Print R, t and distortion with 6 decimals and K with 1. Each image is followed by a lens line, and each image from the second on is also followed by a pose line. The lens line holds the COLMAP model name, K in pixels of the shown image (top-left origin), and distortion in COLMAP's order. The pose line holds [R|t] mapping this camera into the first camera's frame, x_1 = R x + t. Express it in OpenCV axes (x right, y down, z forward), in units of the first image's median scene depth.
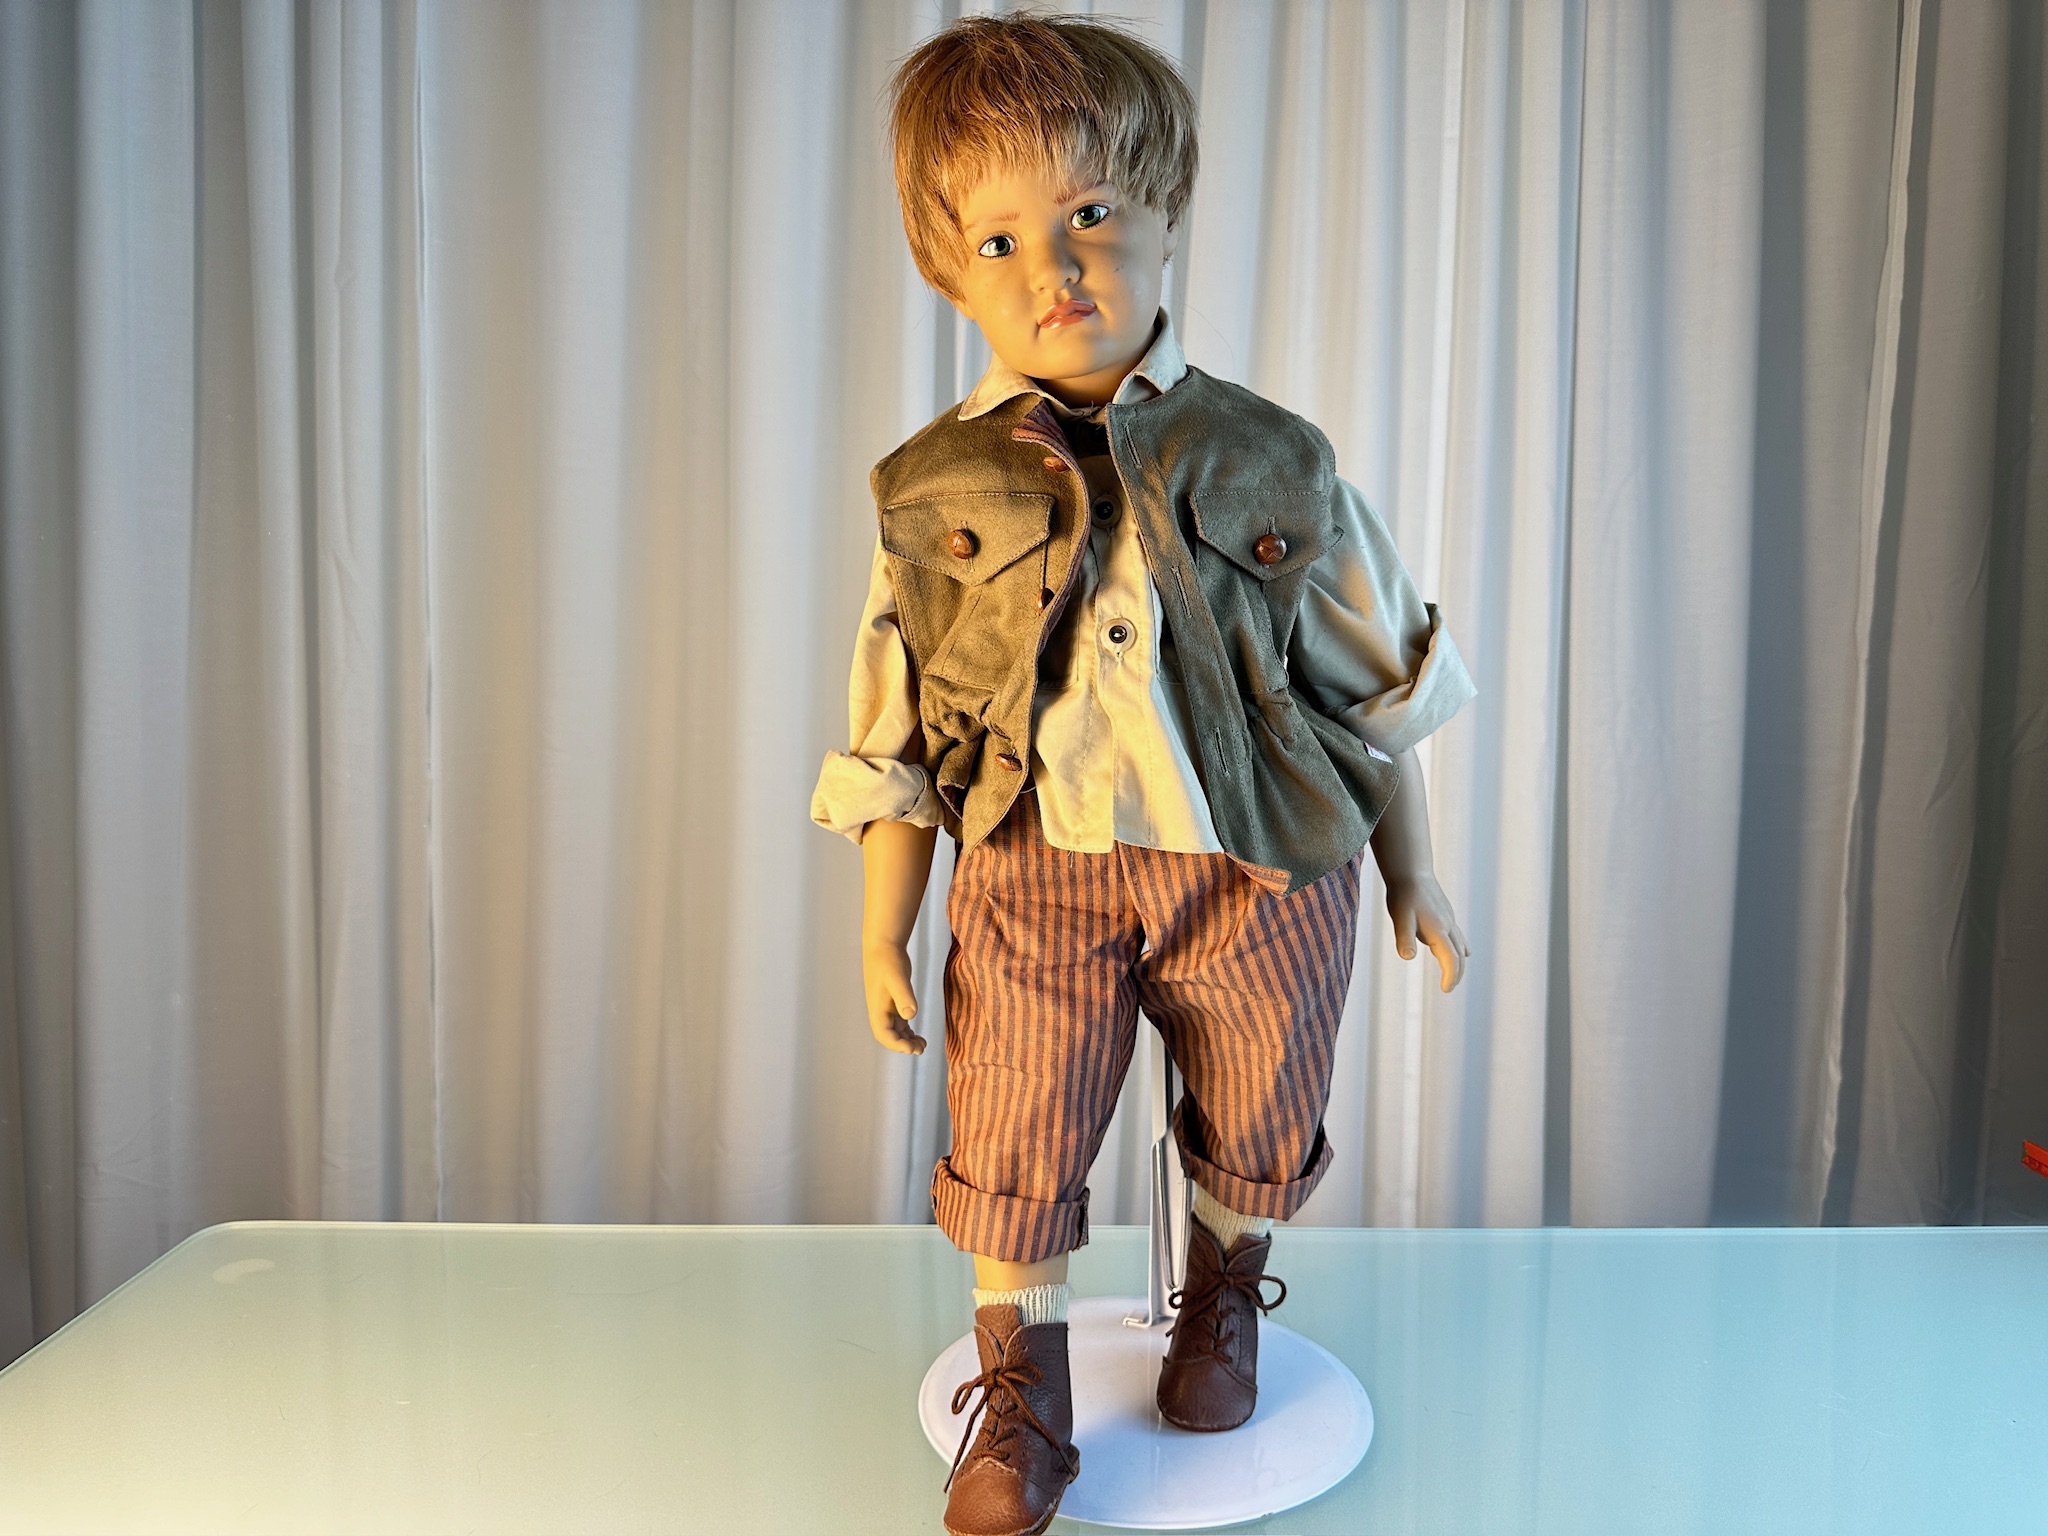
lens RADIAL K [[1361.8, 0, 1034.8], [0, 1361.8, 767.3], [0, 0, 1]] dist [0.118535, -0.197372]
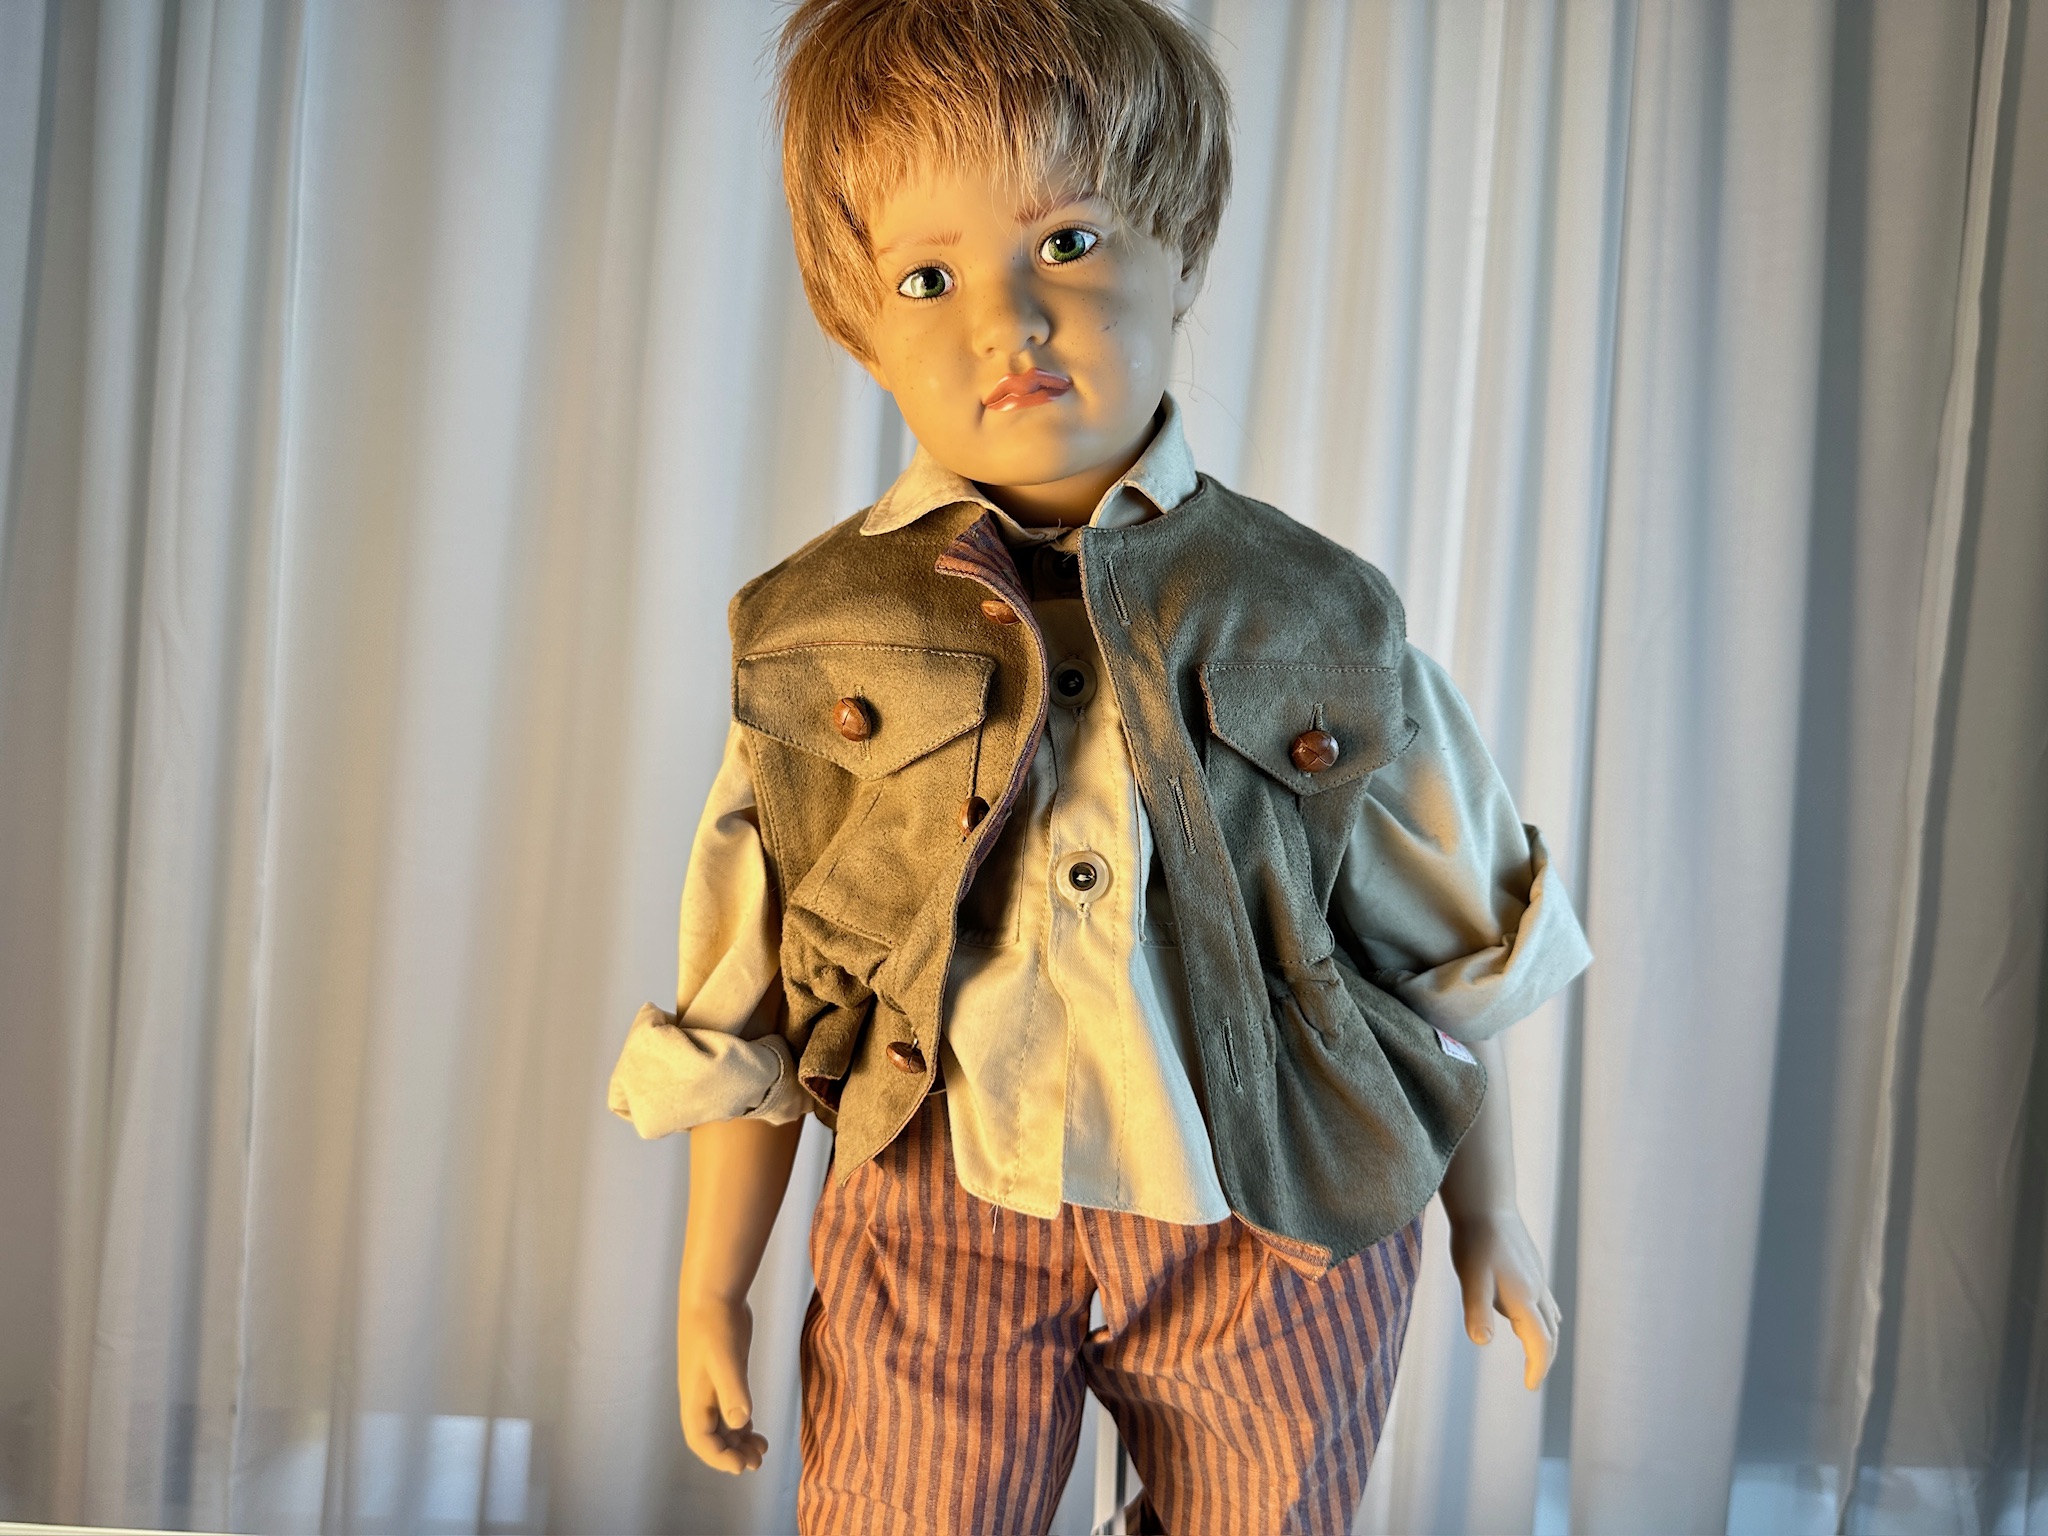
lens RADIAL K [[1362.6, 0, 1024.0], [0, 1362.6, 768.0], [0, 0, 1]] dist [0.115007, -0.191677]
pose [[0.998399, 0.049372, 0.027615, 0.011565], [-0.047955, 0.997608, -0.049794, -0.106800], [-0.030007, 0.048390, 0.998378, 0.323739]]
